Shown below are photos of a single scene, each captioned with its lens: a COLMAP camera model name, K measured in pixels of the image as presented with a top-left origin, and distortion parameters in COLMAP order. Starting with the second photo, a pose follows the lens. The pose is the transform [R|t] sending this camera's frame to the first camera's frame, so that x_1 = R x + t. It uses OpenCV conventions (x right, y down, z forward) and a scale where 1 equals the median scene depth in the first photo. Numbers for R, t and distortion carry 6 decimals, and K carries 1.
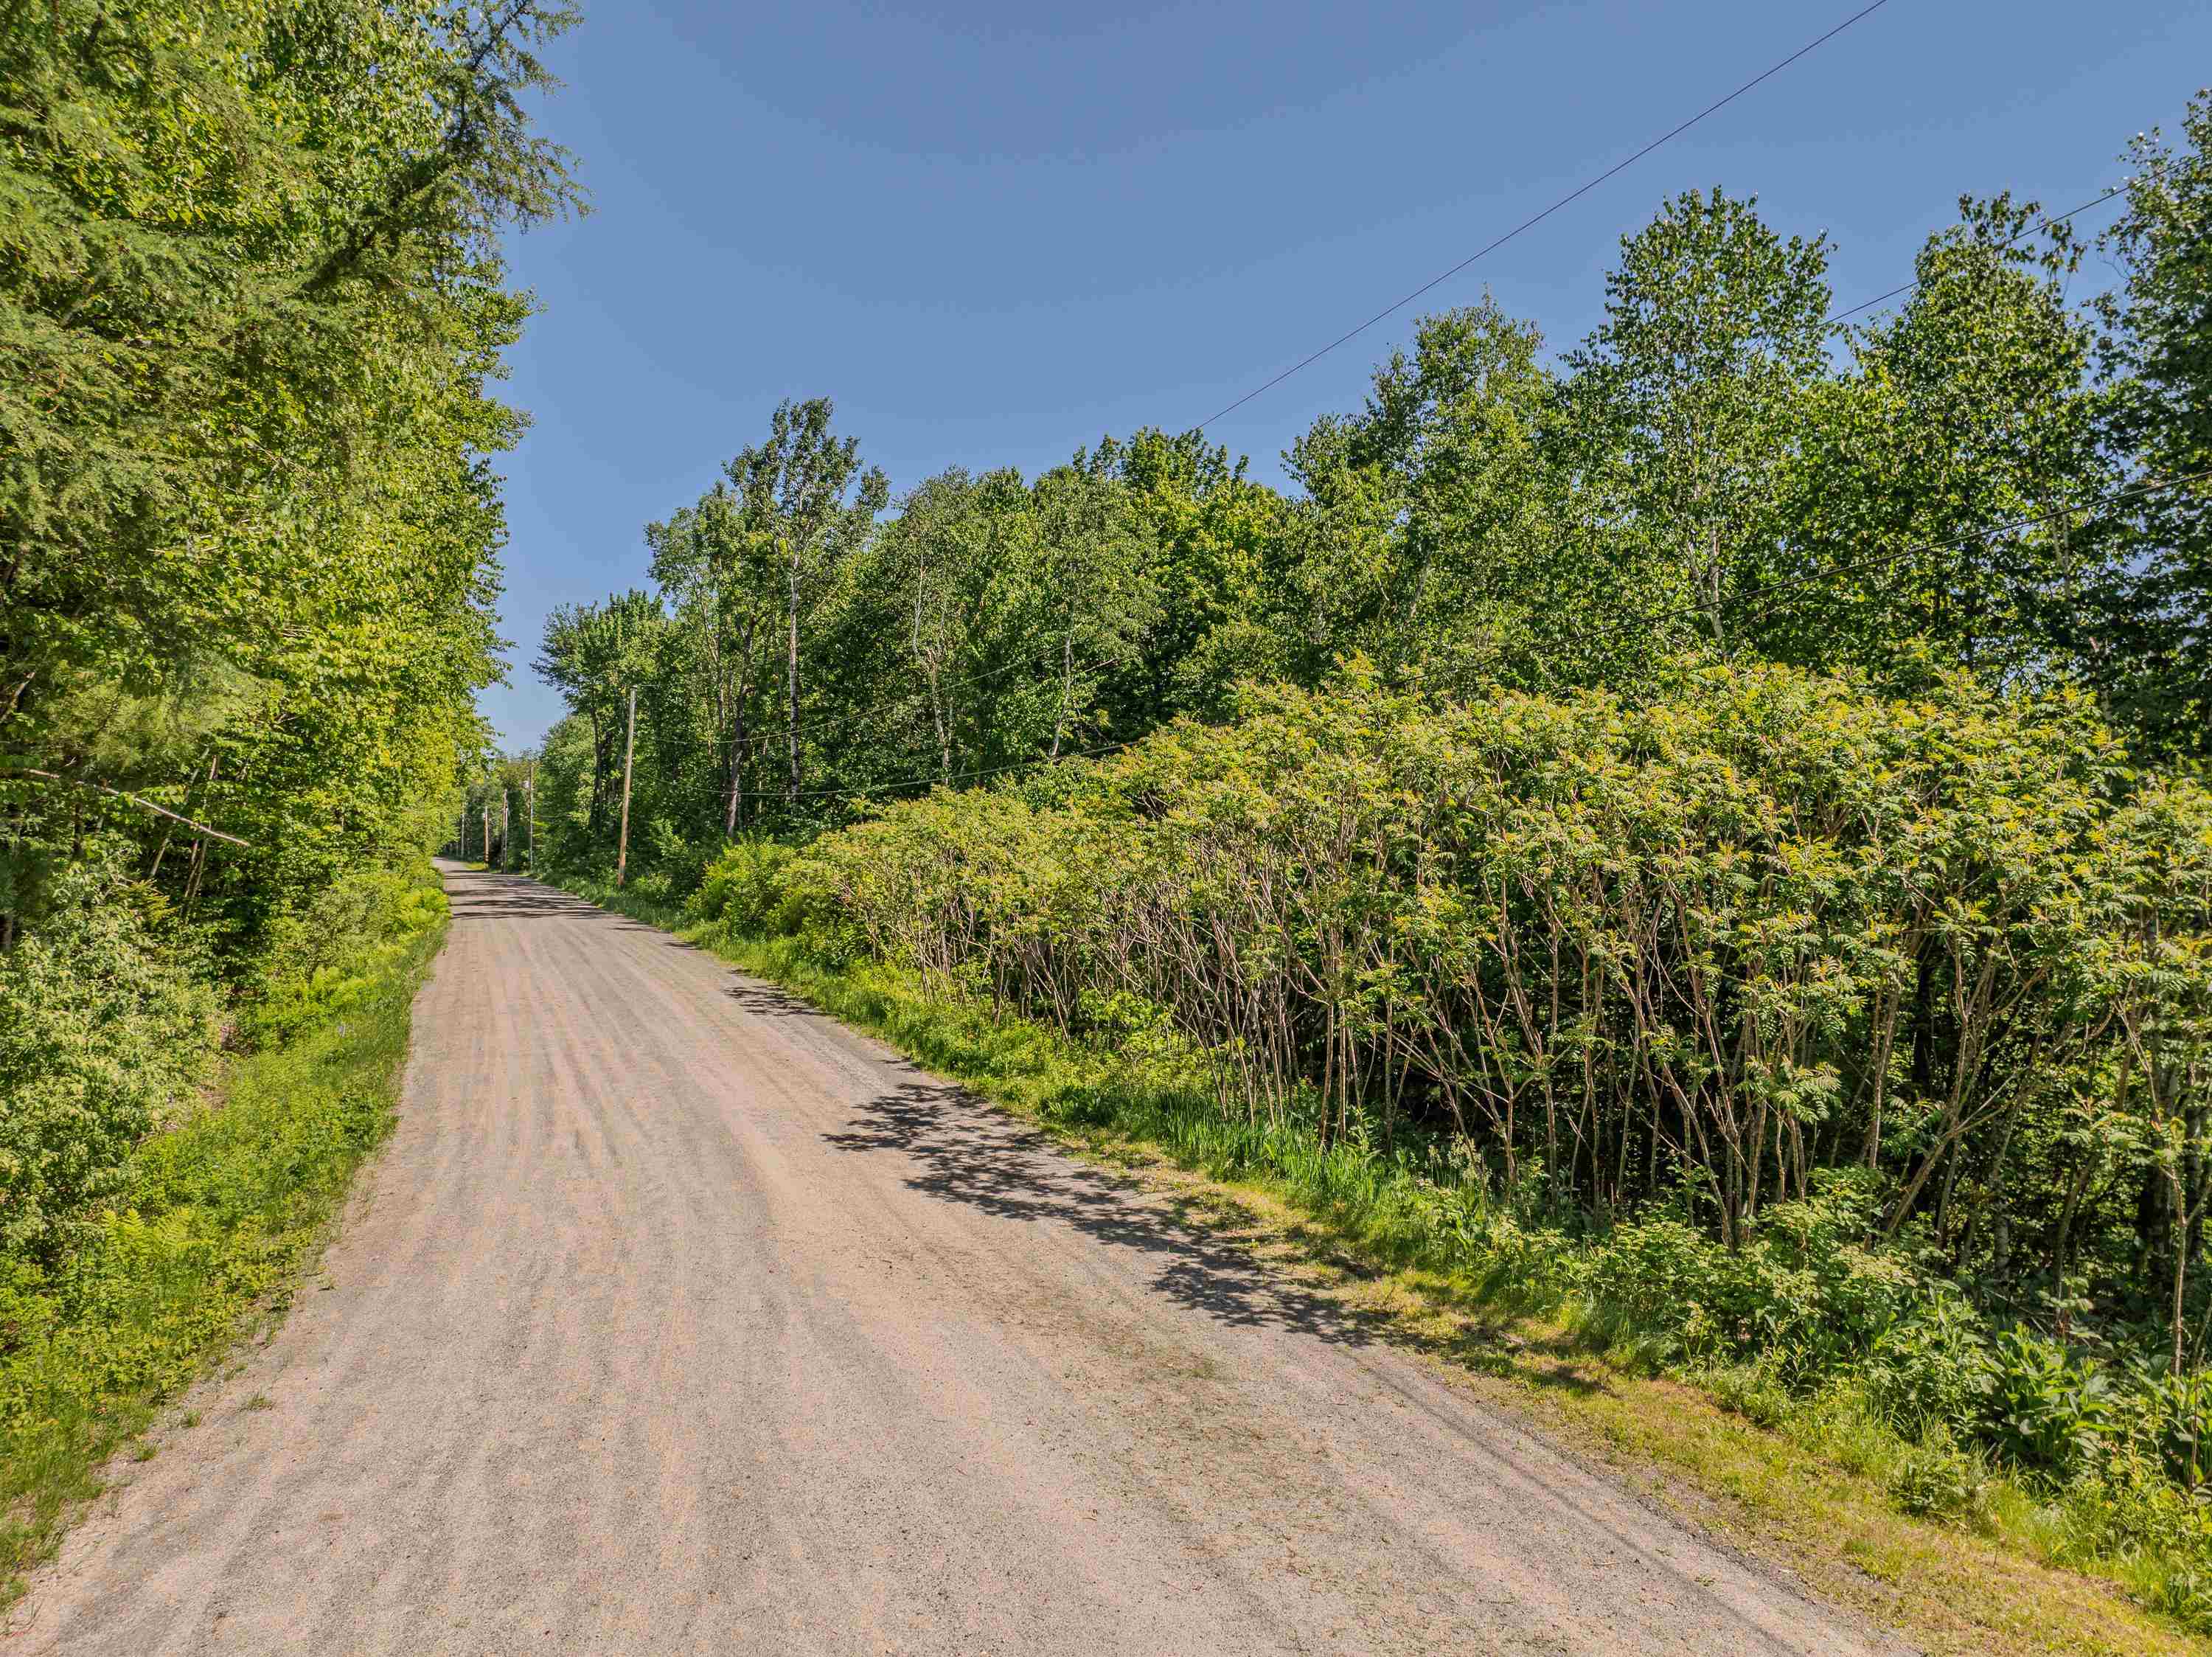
lens RADIAL K [[1581.8, 0, 1099.5], [0, 1581.8, 821.9], [0, 0, 1]] dist [-0.040753, 0.020005]
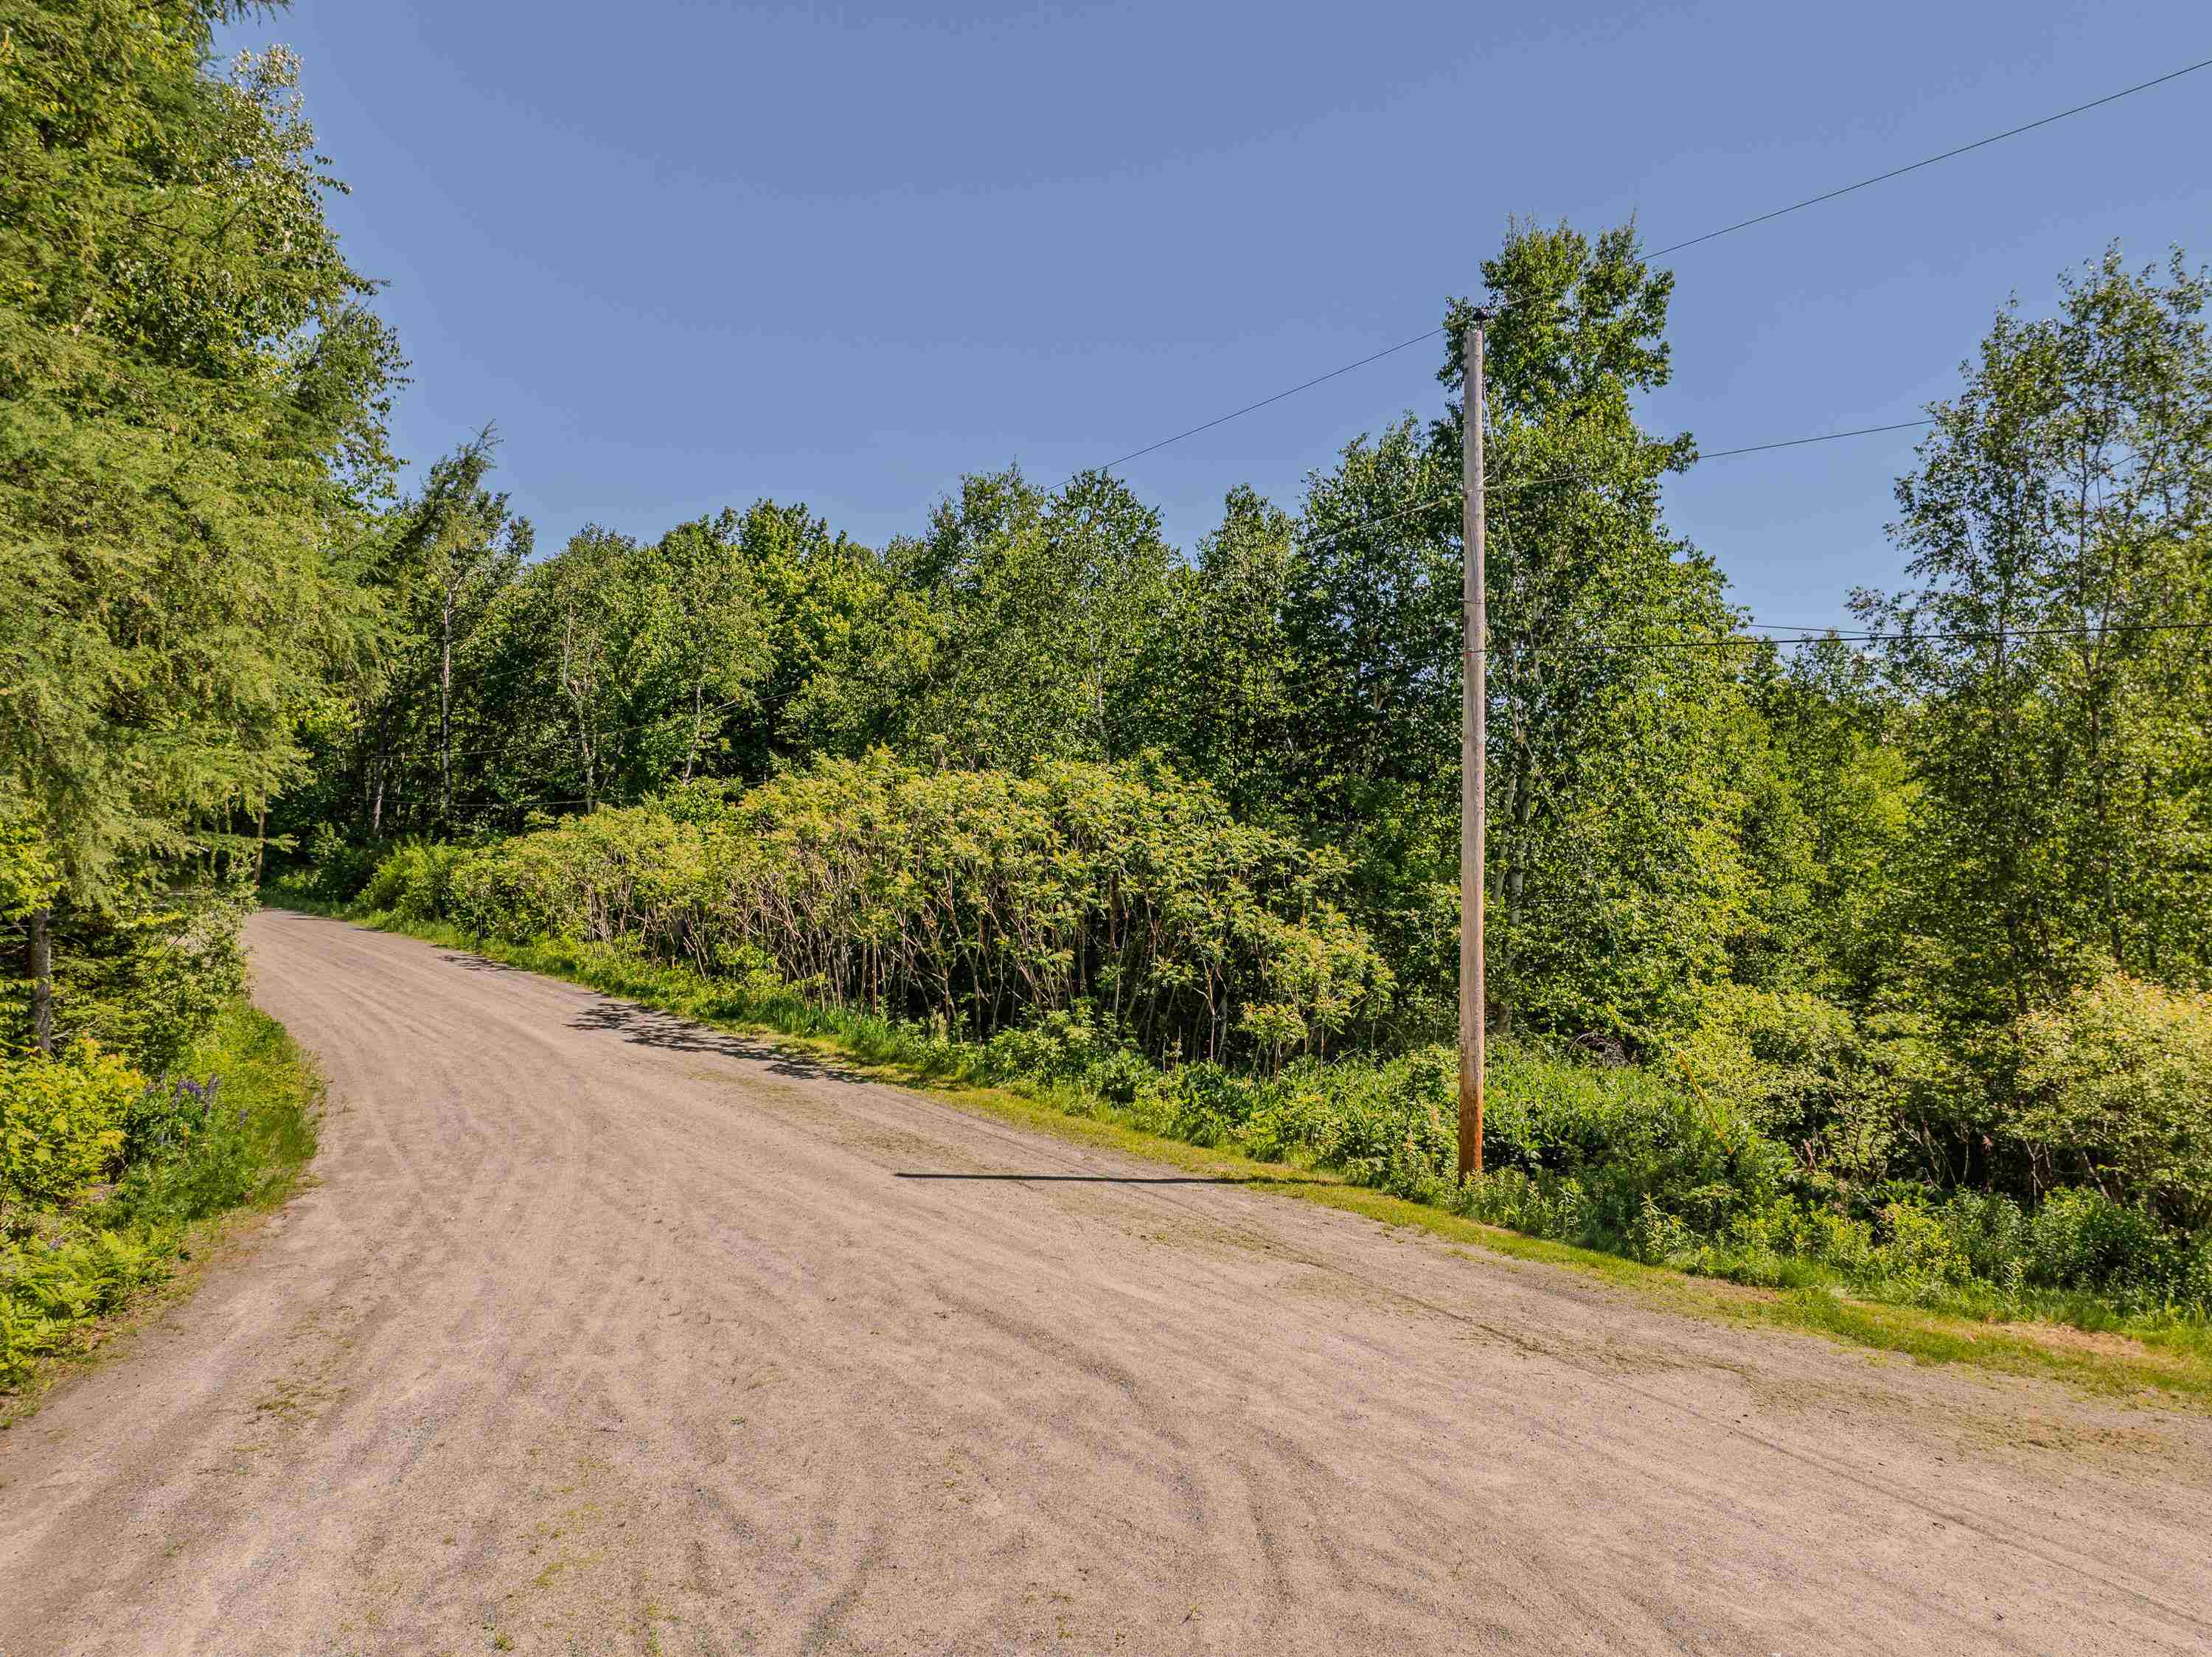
lens RADIAL K [[1581.8, 0, 1099.5], [0, 1581.8, 821.9], [0, 0, 1]] dist [-0.040753, 0.020005]
pose [[0.971002, 0.004234, 0.239033, -0.015011], [-0.004469, 0.999990, 0.000444, -0.011989], [-0.239029, -0.001499, 0.971011, -0.478813]]
